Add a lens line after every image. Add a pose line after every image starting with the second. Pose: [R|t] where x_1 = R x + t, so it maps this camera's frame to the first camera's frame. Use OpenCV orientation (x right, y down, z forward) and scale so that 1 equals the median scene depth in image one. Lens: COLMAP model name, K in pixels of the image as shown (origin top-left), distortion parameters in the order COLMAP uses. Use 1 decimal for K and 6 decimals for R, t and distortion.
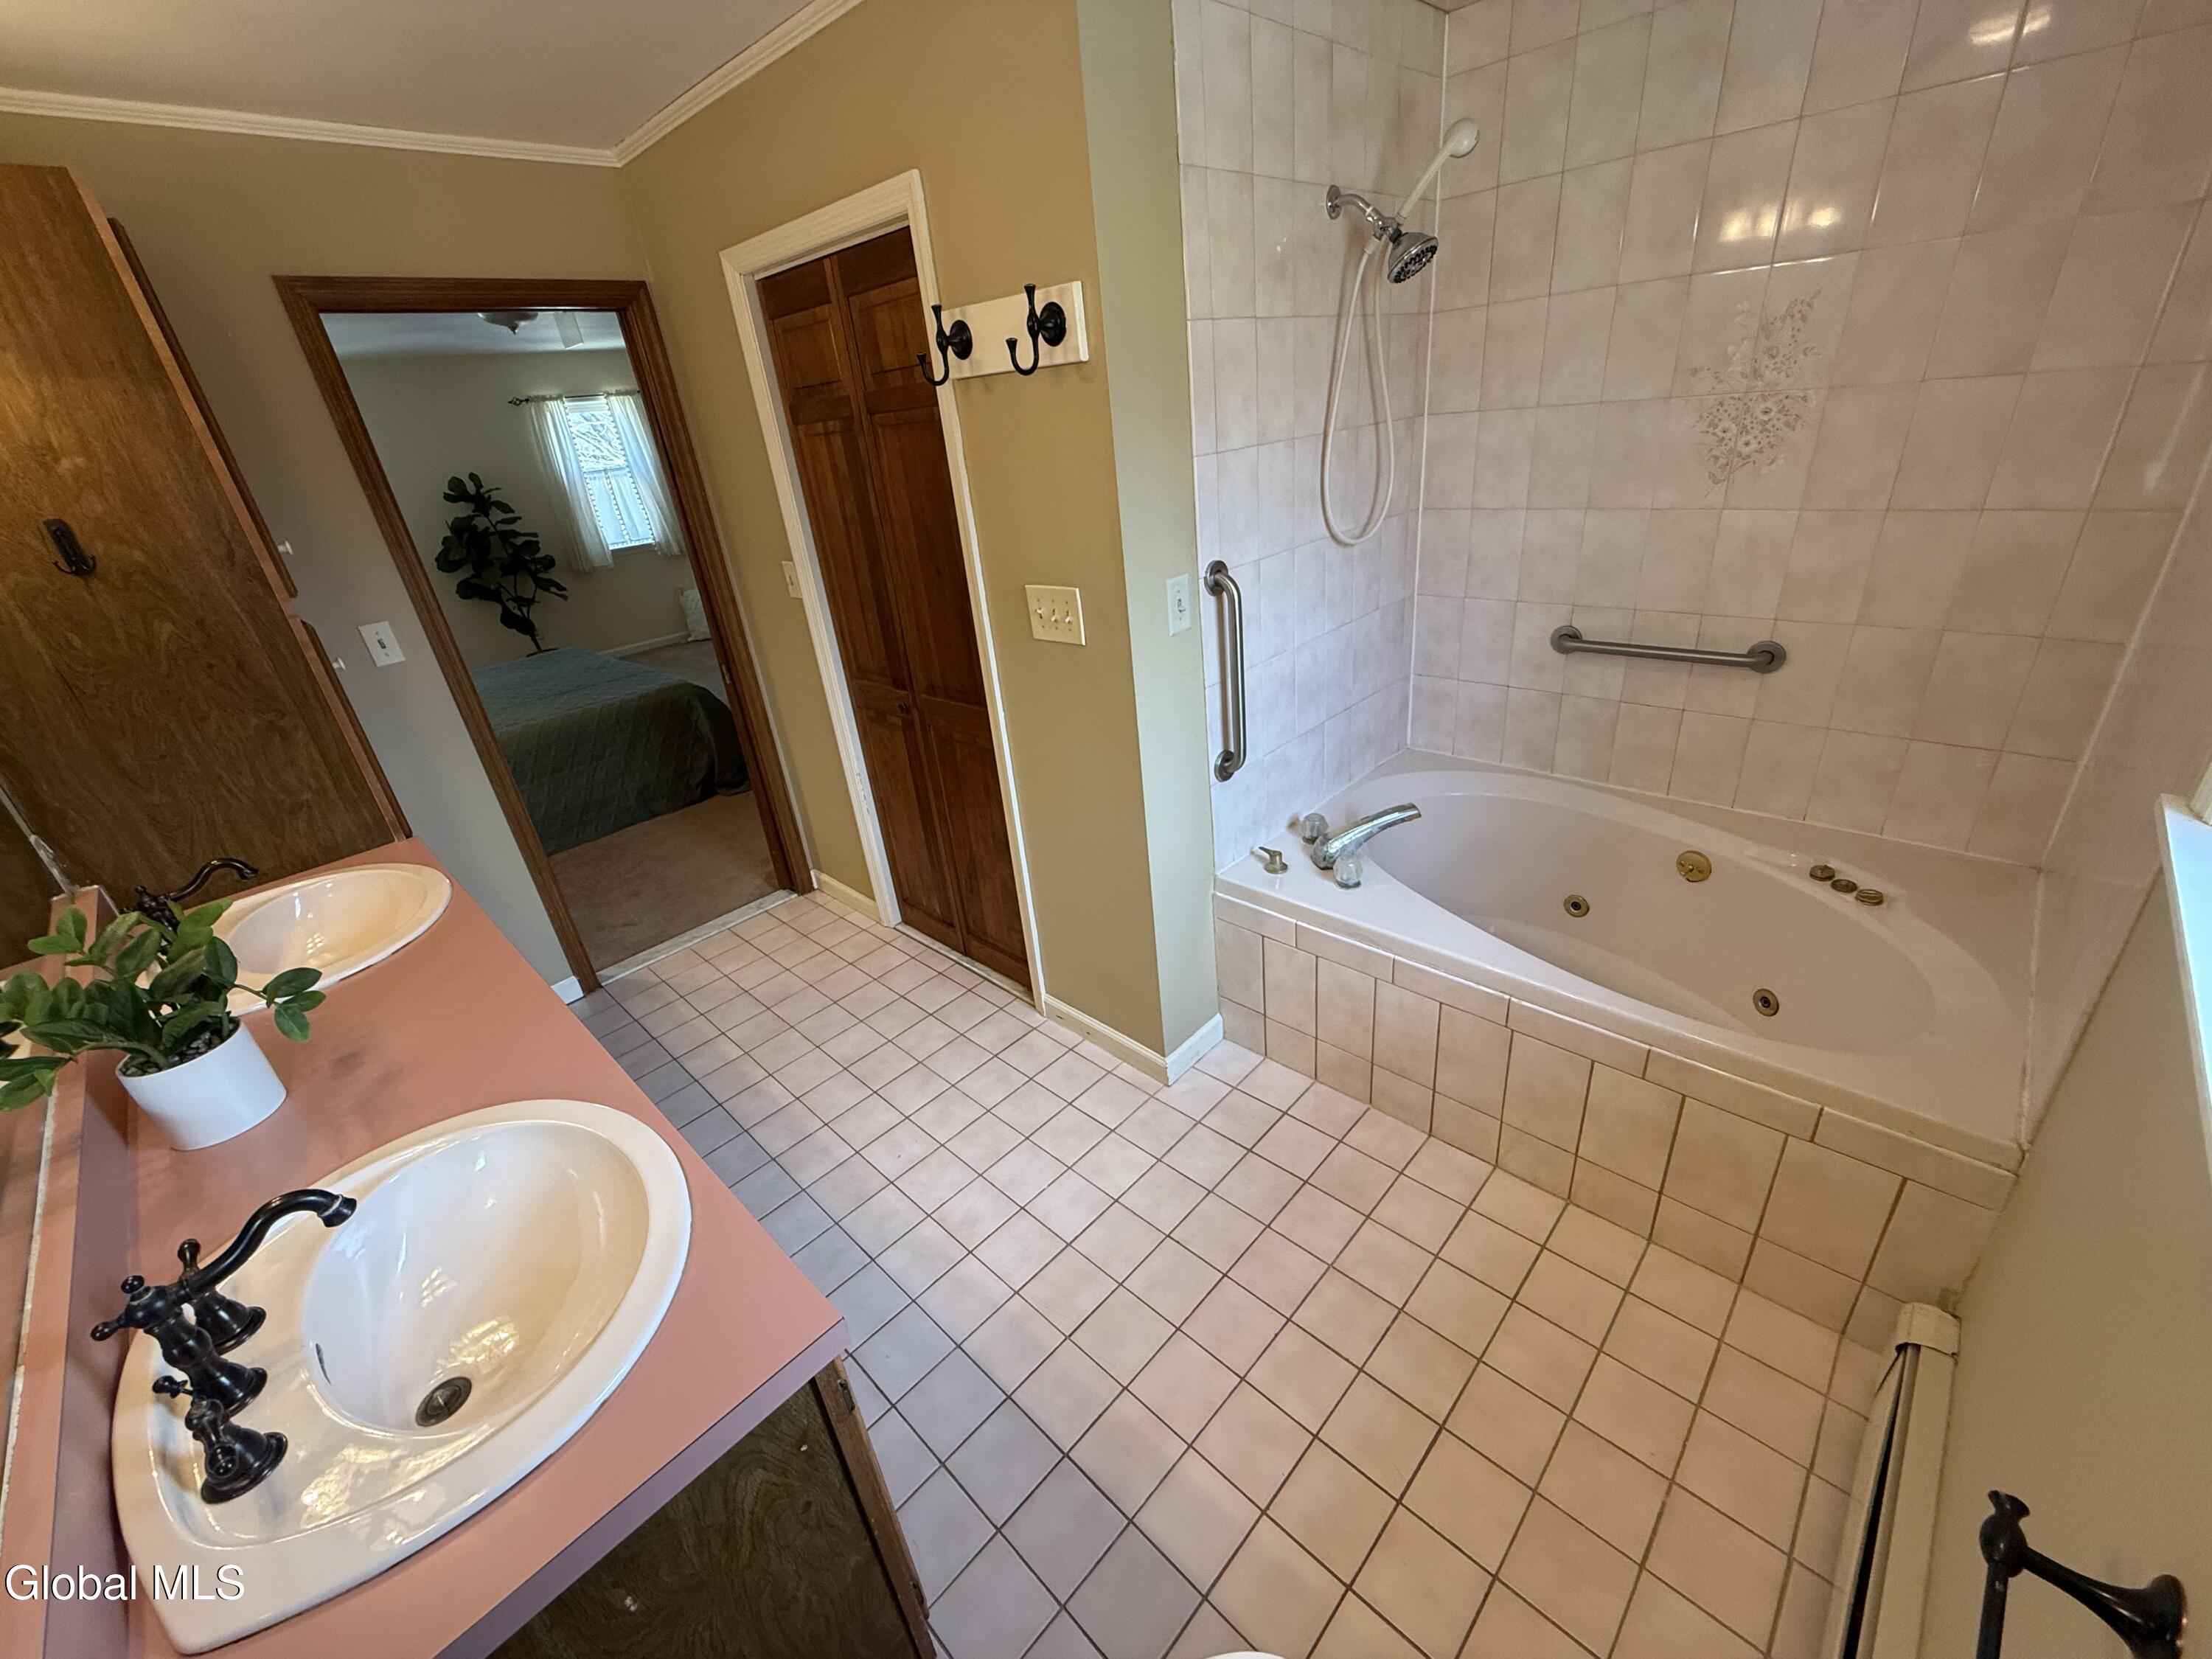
lens RADIAL K [[883.8, 0, 1097.0], [0, 883.8, 832.9], [0, 0, 1]] dist [0.000586, -0.000294]
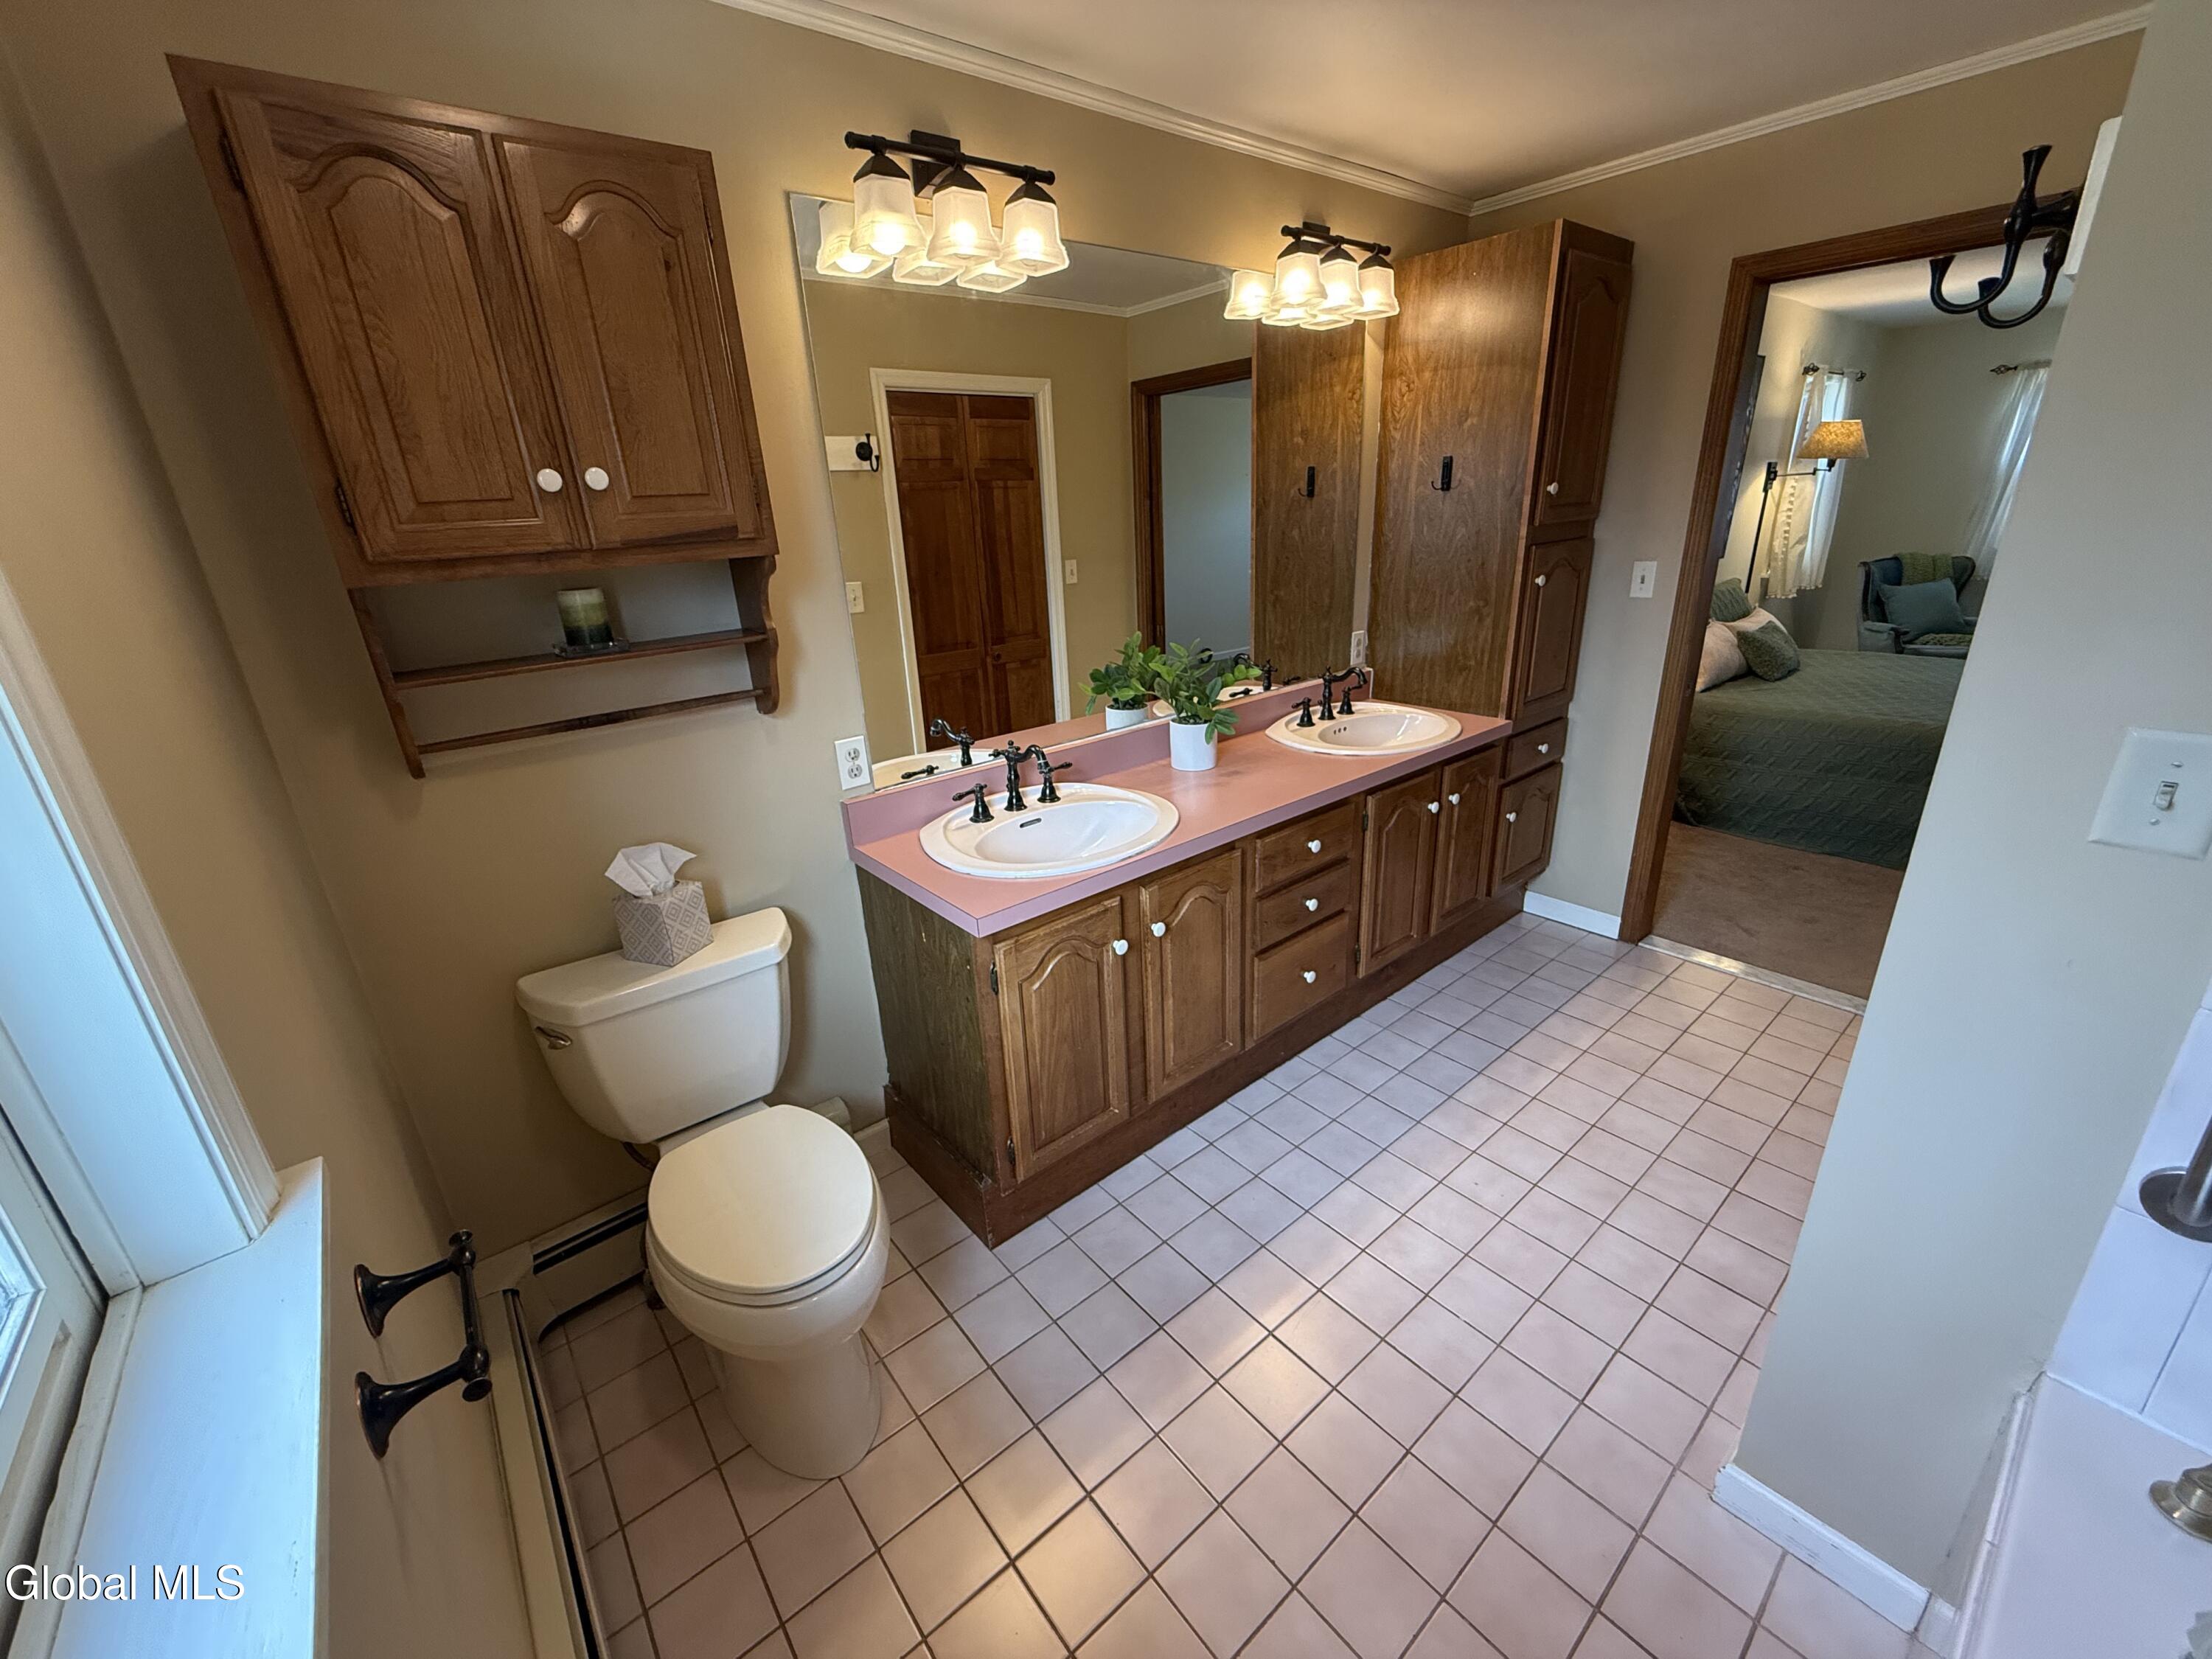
lens RADIAL K [[883.8, 0, 1095.2], [0, 883.8, 825.9], [0, 0, 1]] dist [0.000586, -0.000294]
pose [[-0.099154, 0.432625, -0.896105, 0.491496], [-0.386642, 0.813032, 0.435301, -0.194296], [0.916884, 0.389634, 0.086656, 0.398244]]
